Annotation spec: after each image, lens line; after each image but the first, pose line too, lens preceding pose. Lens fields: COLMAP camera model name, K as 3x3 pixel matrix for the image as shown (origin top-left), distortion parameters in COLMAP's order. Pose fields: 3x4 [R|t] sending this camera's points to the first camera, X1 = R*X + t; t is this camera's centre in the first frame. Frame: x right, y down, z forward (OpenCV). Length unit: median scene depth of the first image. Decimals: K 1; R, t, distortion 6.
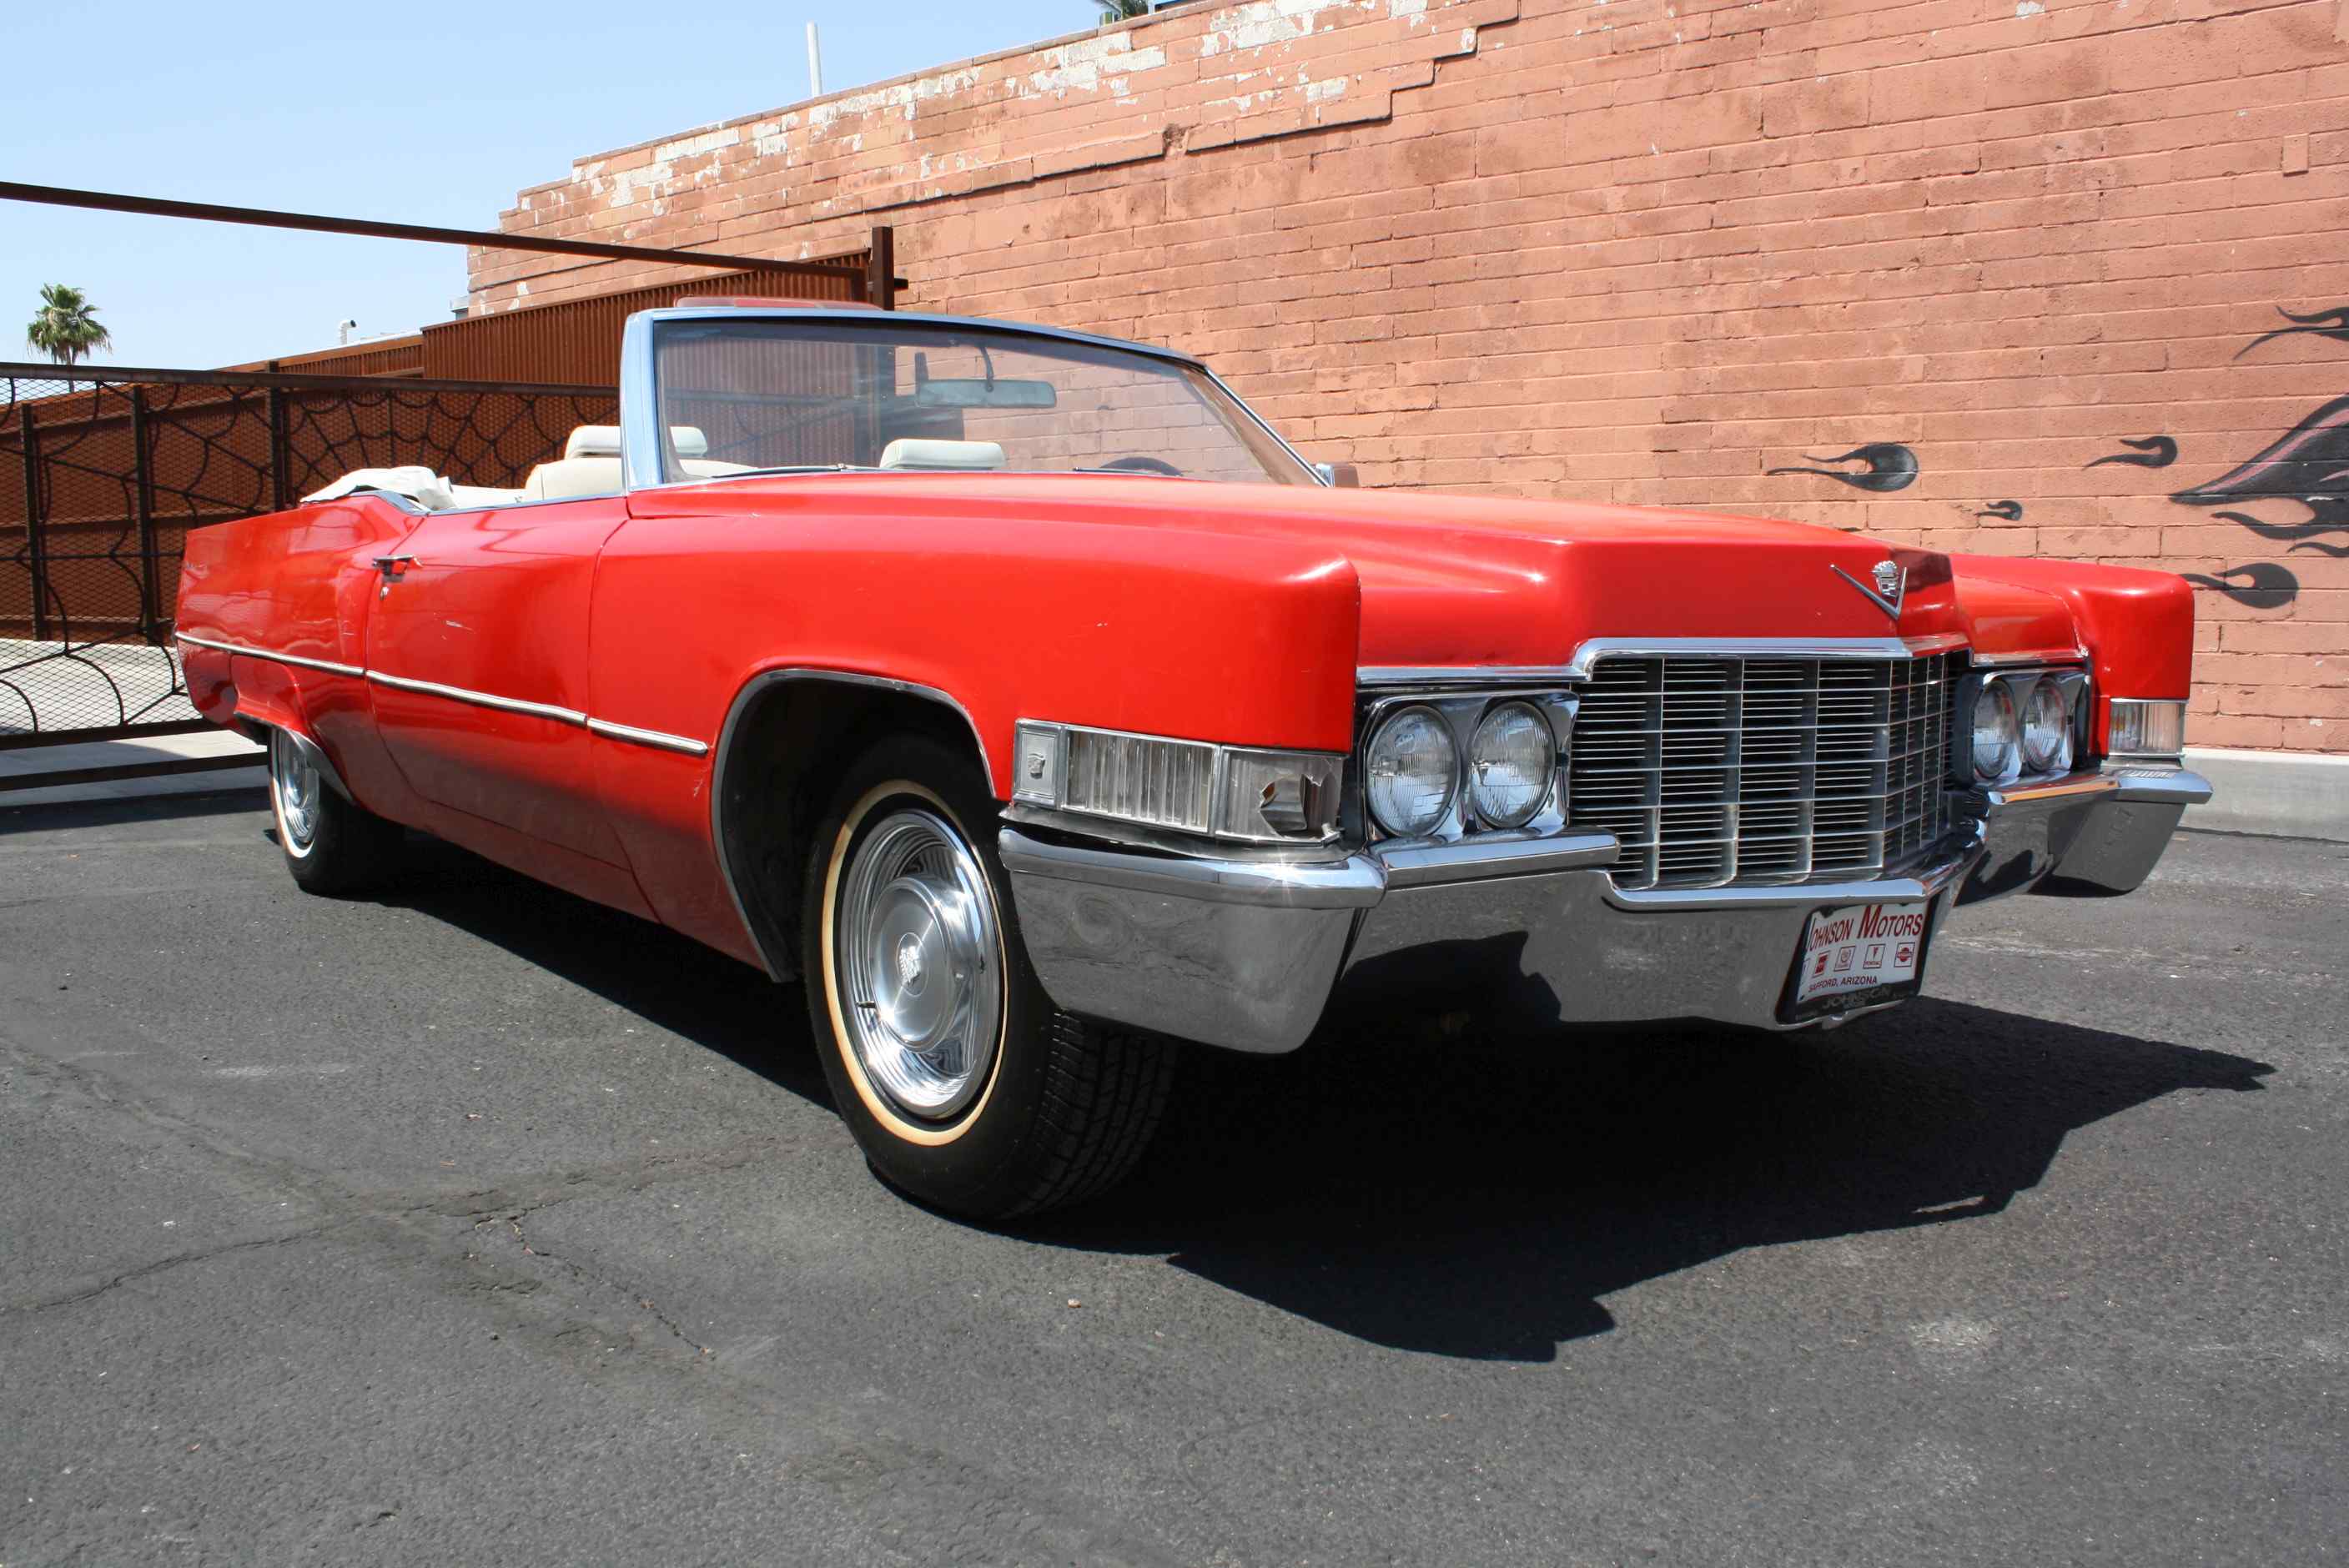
lens RADIAL K [[2001.1, 0, 1179.4], [0, 2001.1, 776.8], [0, 0, 1]] dist [-0.170197, 0.154482]
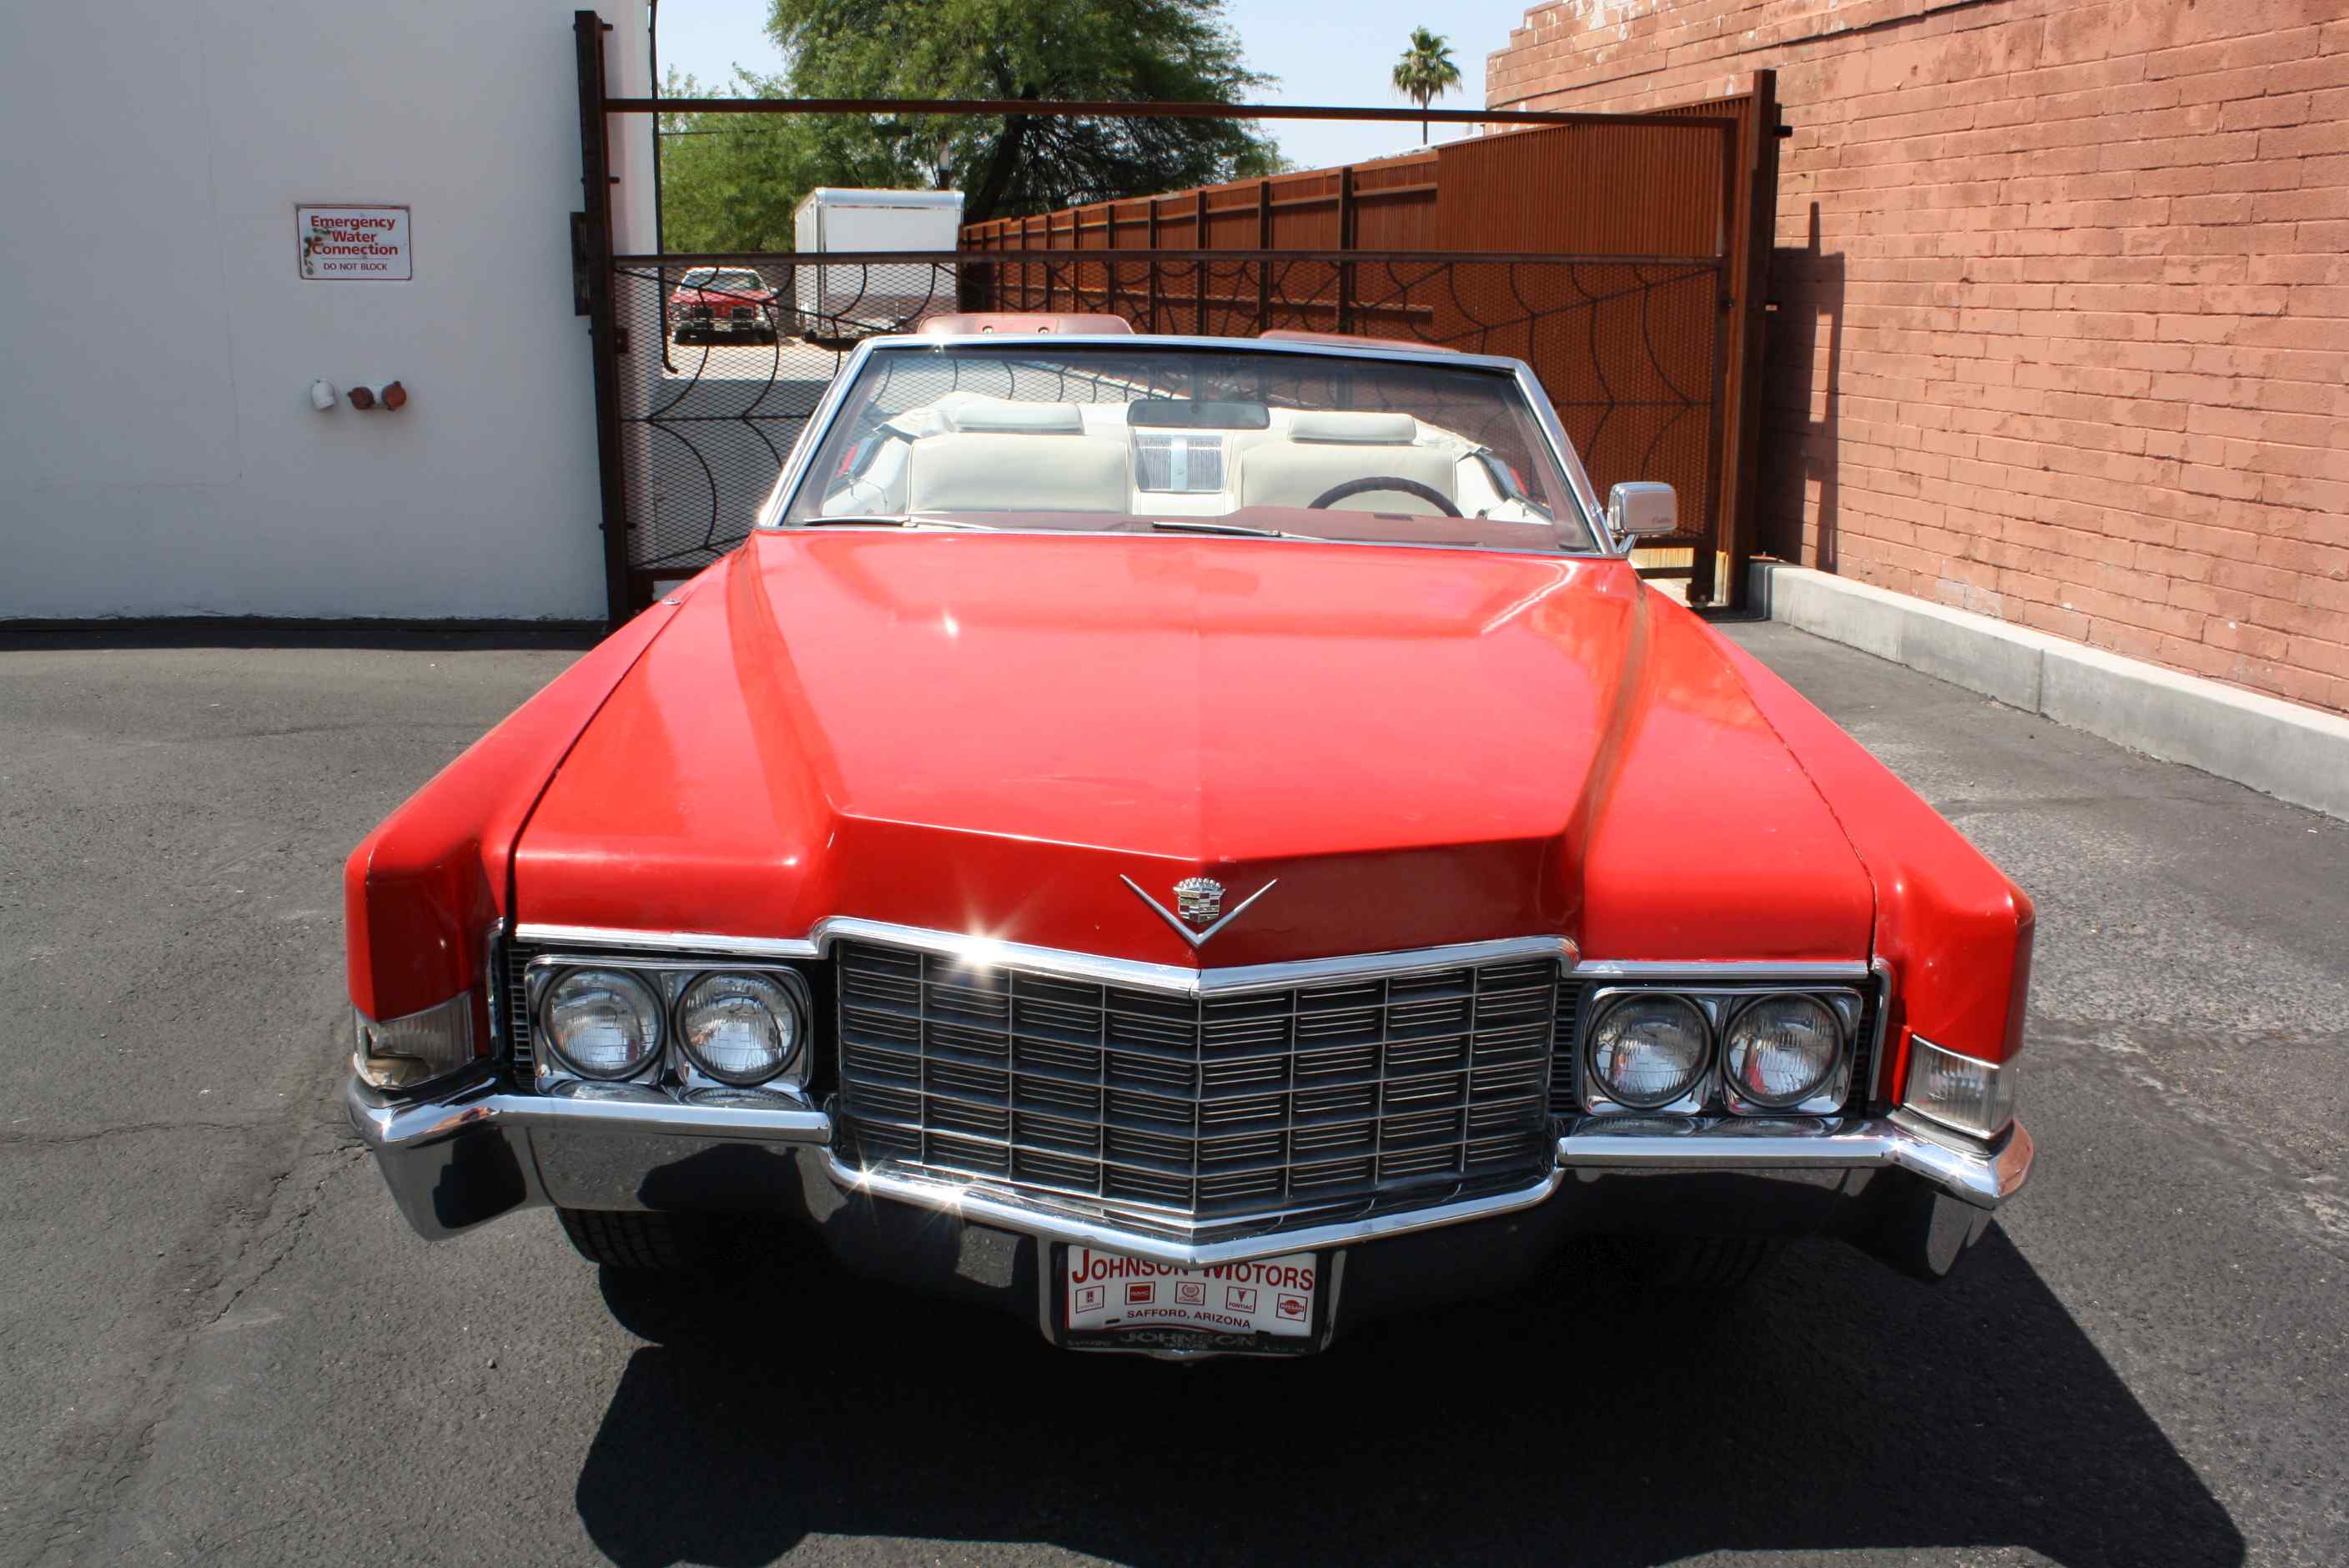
lens RADIAL K [[2001.1, 0, 1179.4], [0, 2001.1, 776.8], [0, 0, 1]] dist [-0.170197, 0.154482]
pose [[0.791884, 0.164098, -0.588210, 0.353339], [-0.083990, 0.983332, 0.161257, -0.120363], [0.604868, -0.078293, 0.792468, 0.132492]]
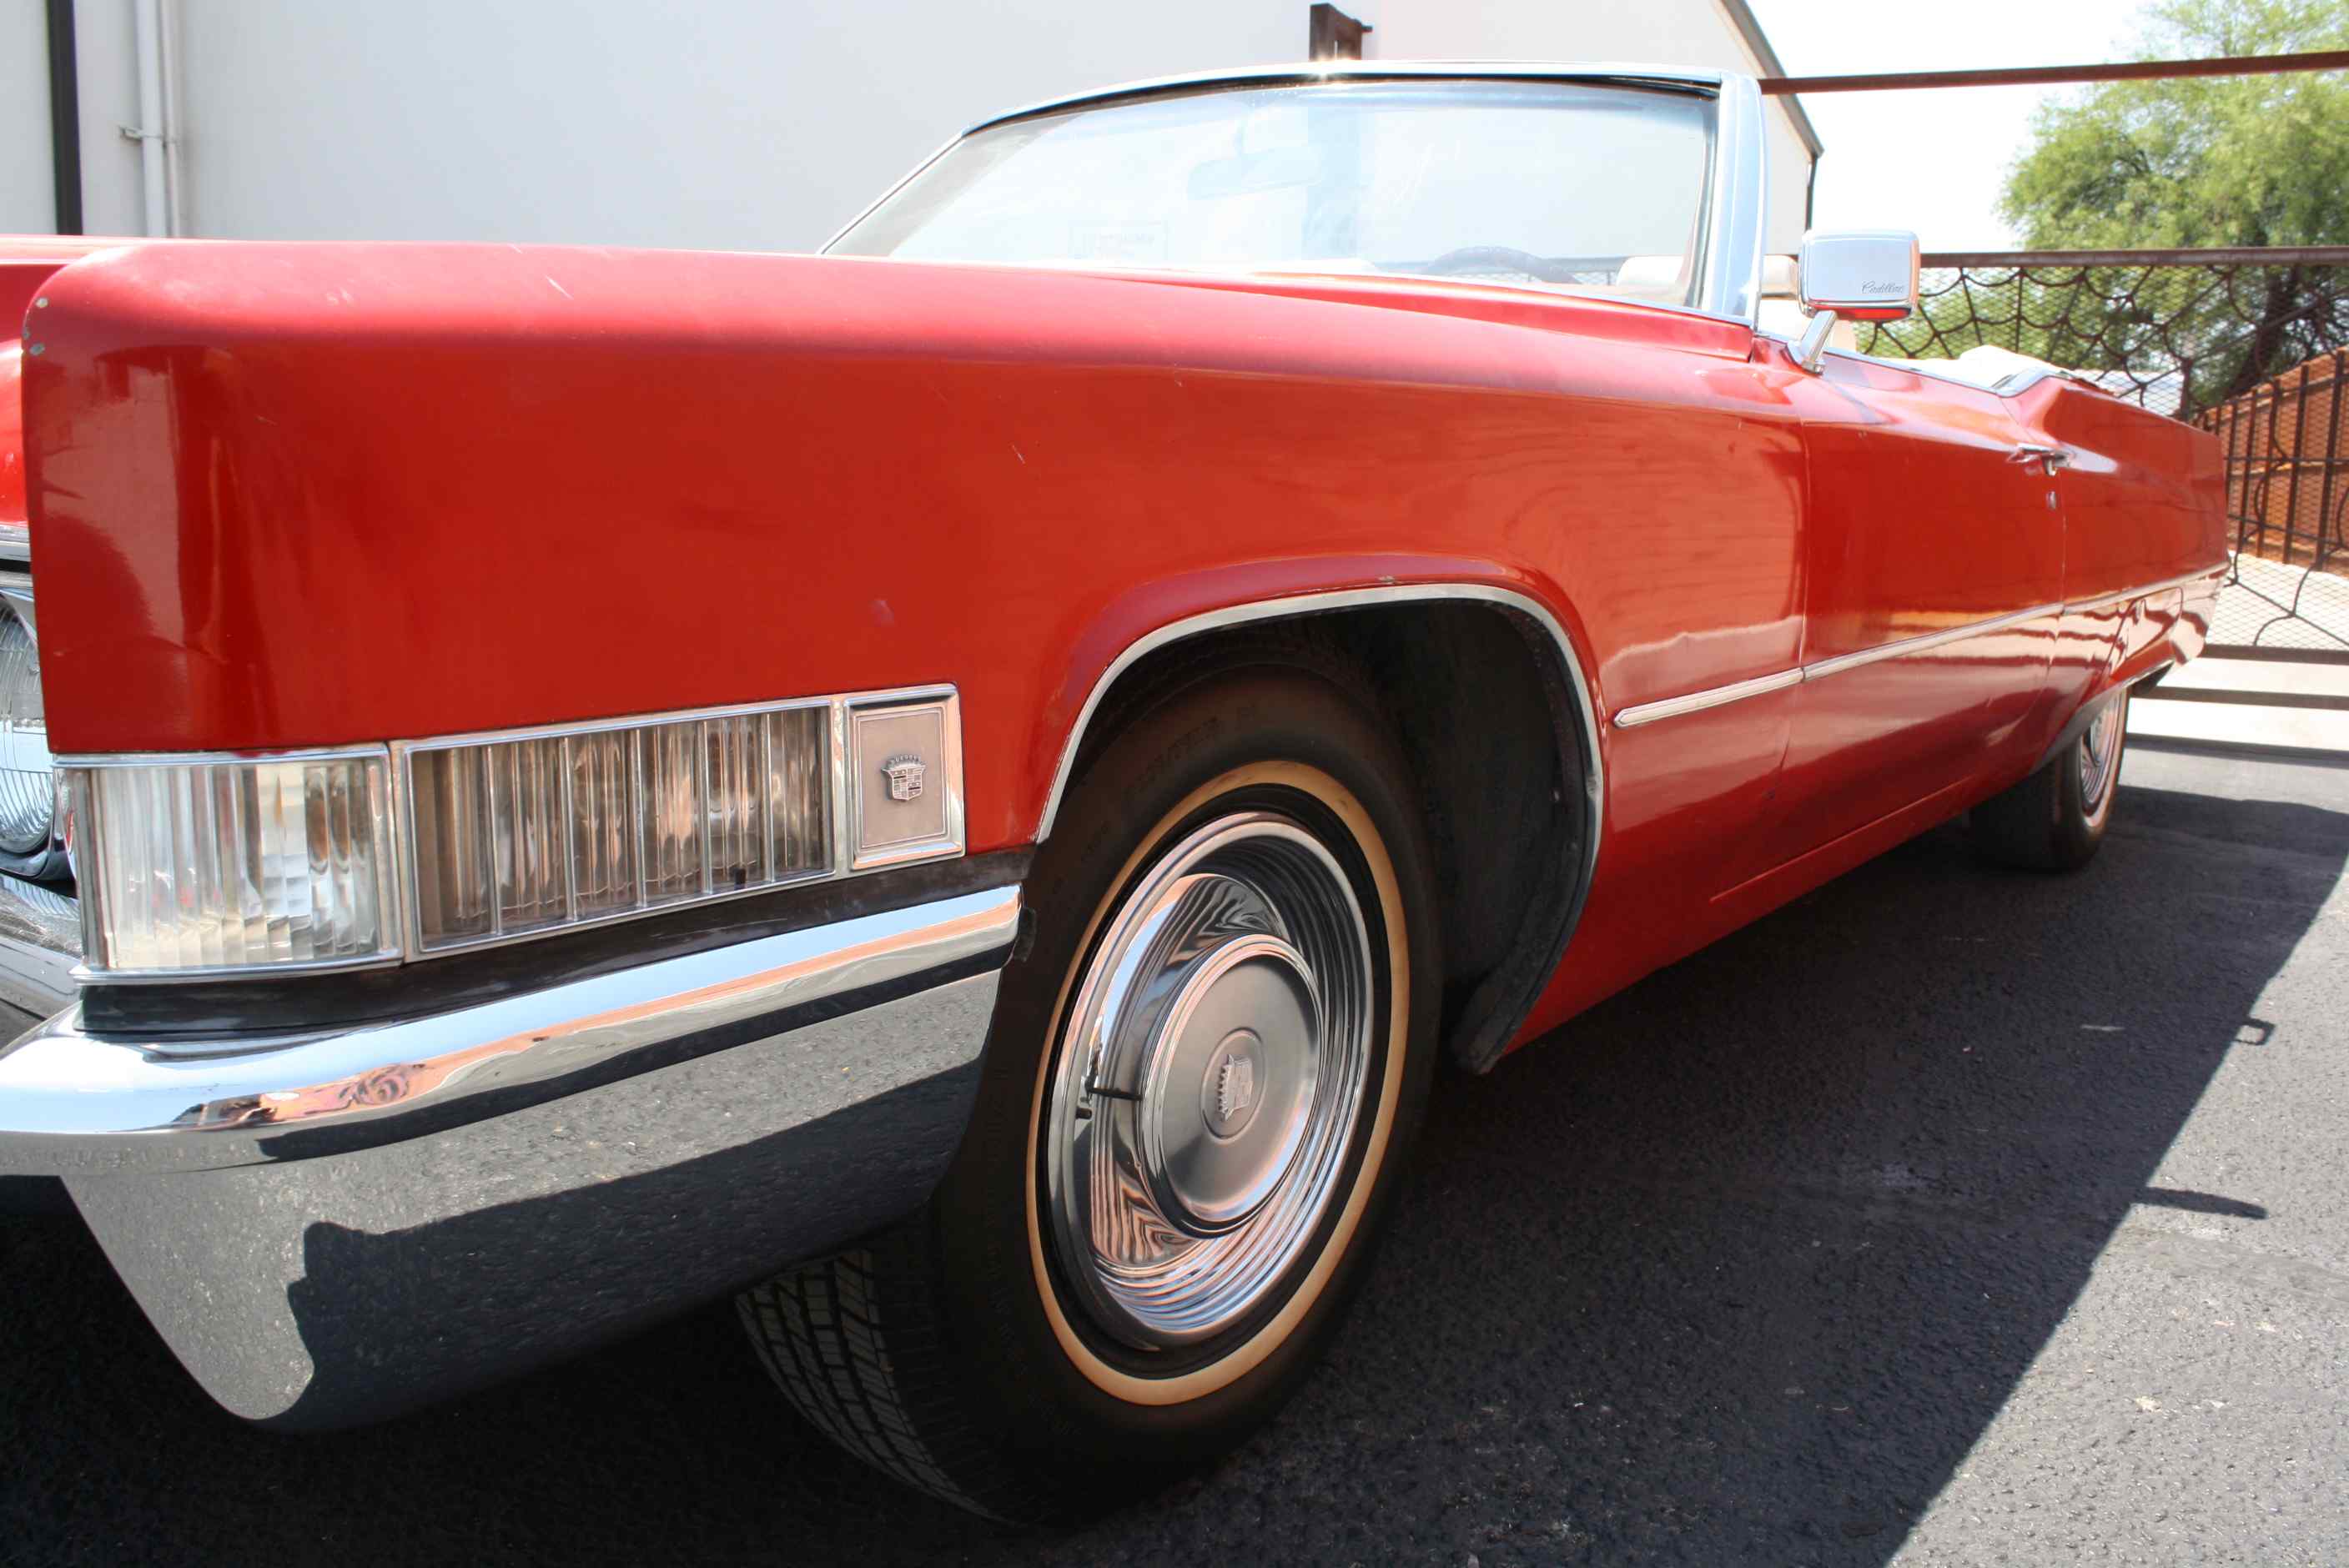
lens RADIAL K [[1974.3, 0, 1187.1], [0, 1974.3, 784.7], [0, 0, 1]] dist [-0.172389, 0.153503]
pose [[0.277561, 0.163522, -0.946689, 0.406899], [-0.136492, 0.982124, 0.129624, -0.044904], [0.950962, 0.093237, 0.294919, 0.548622]]
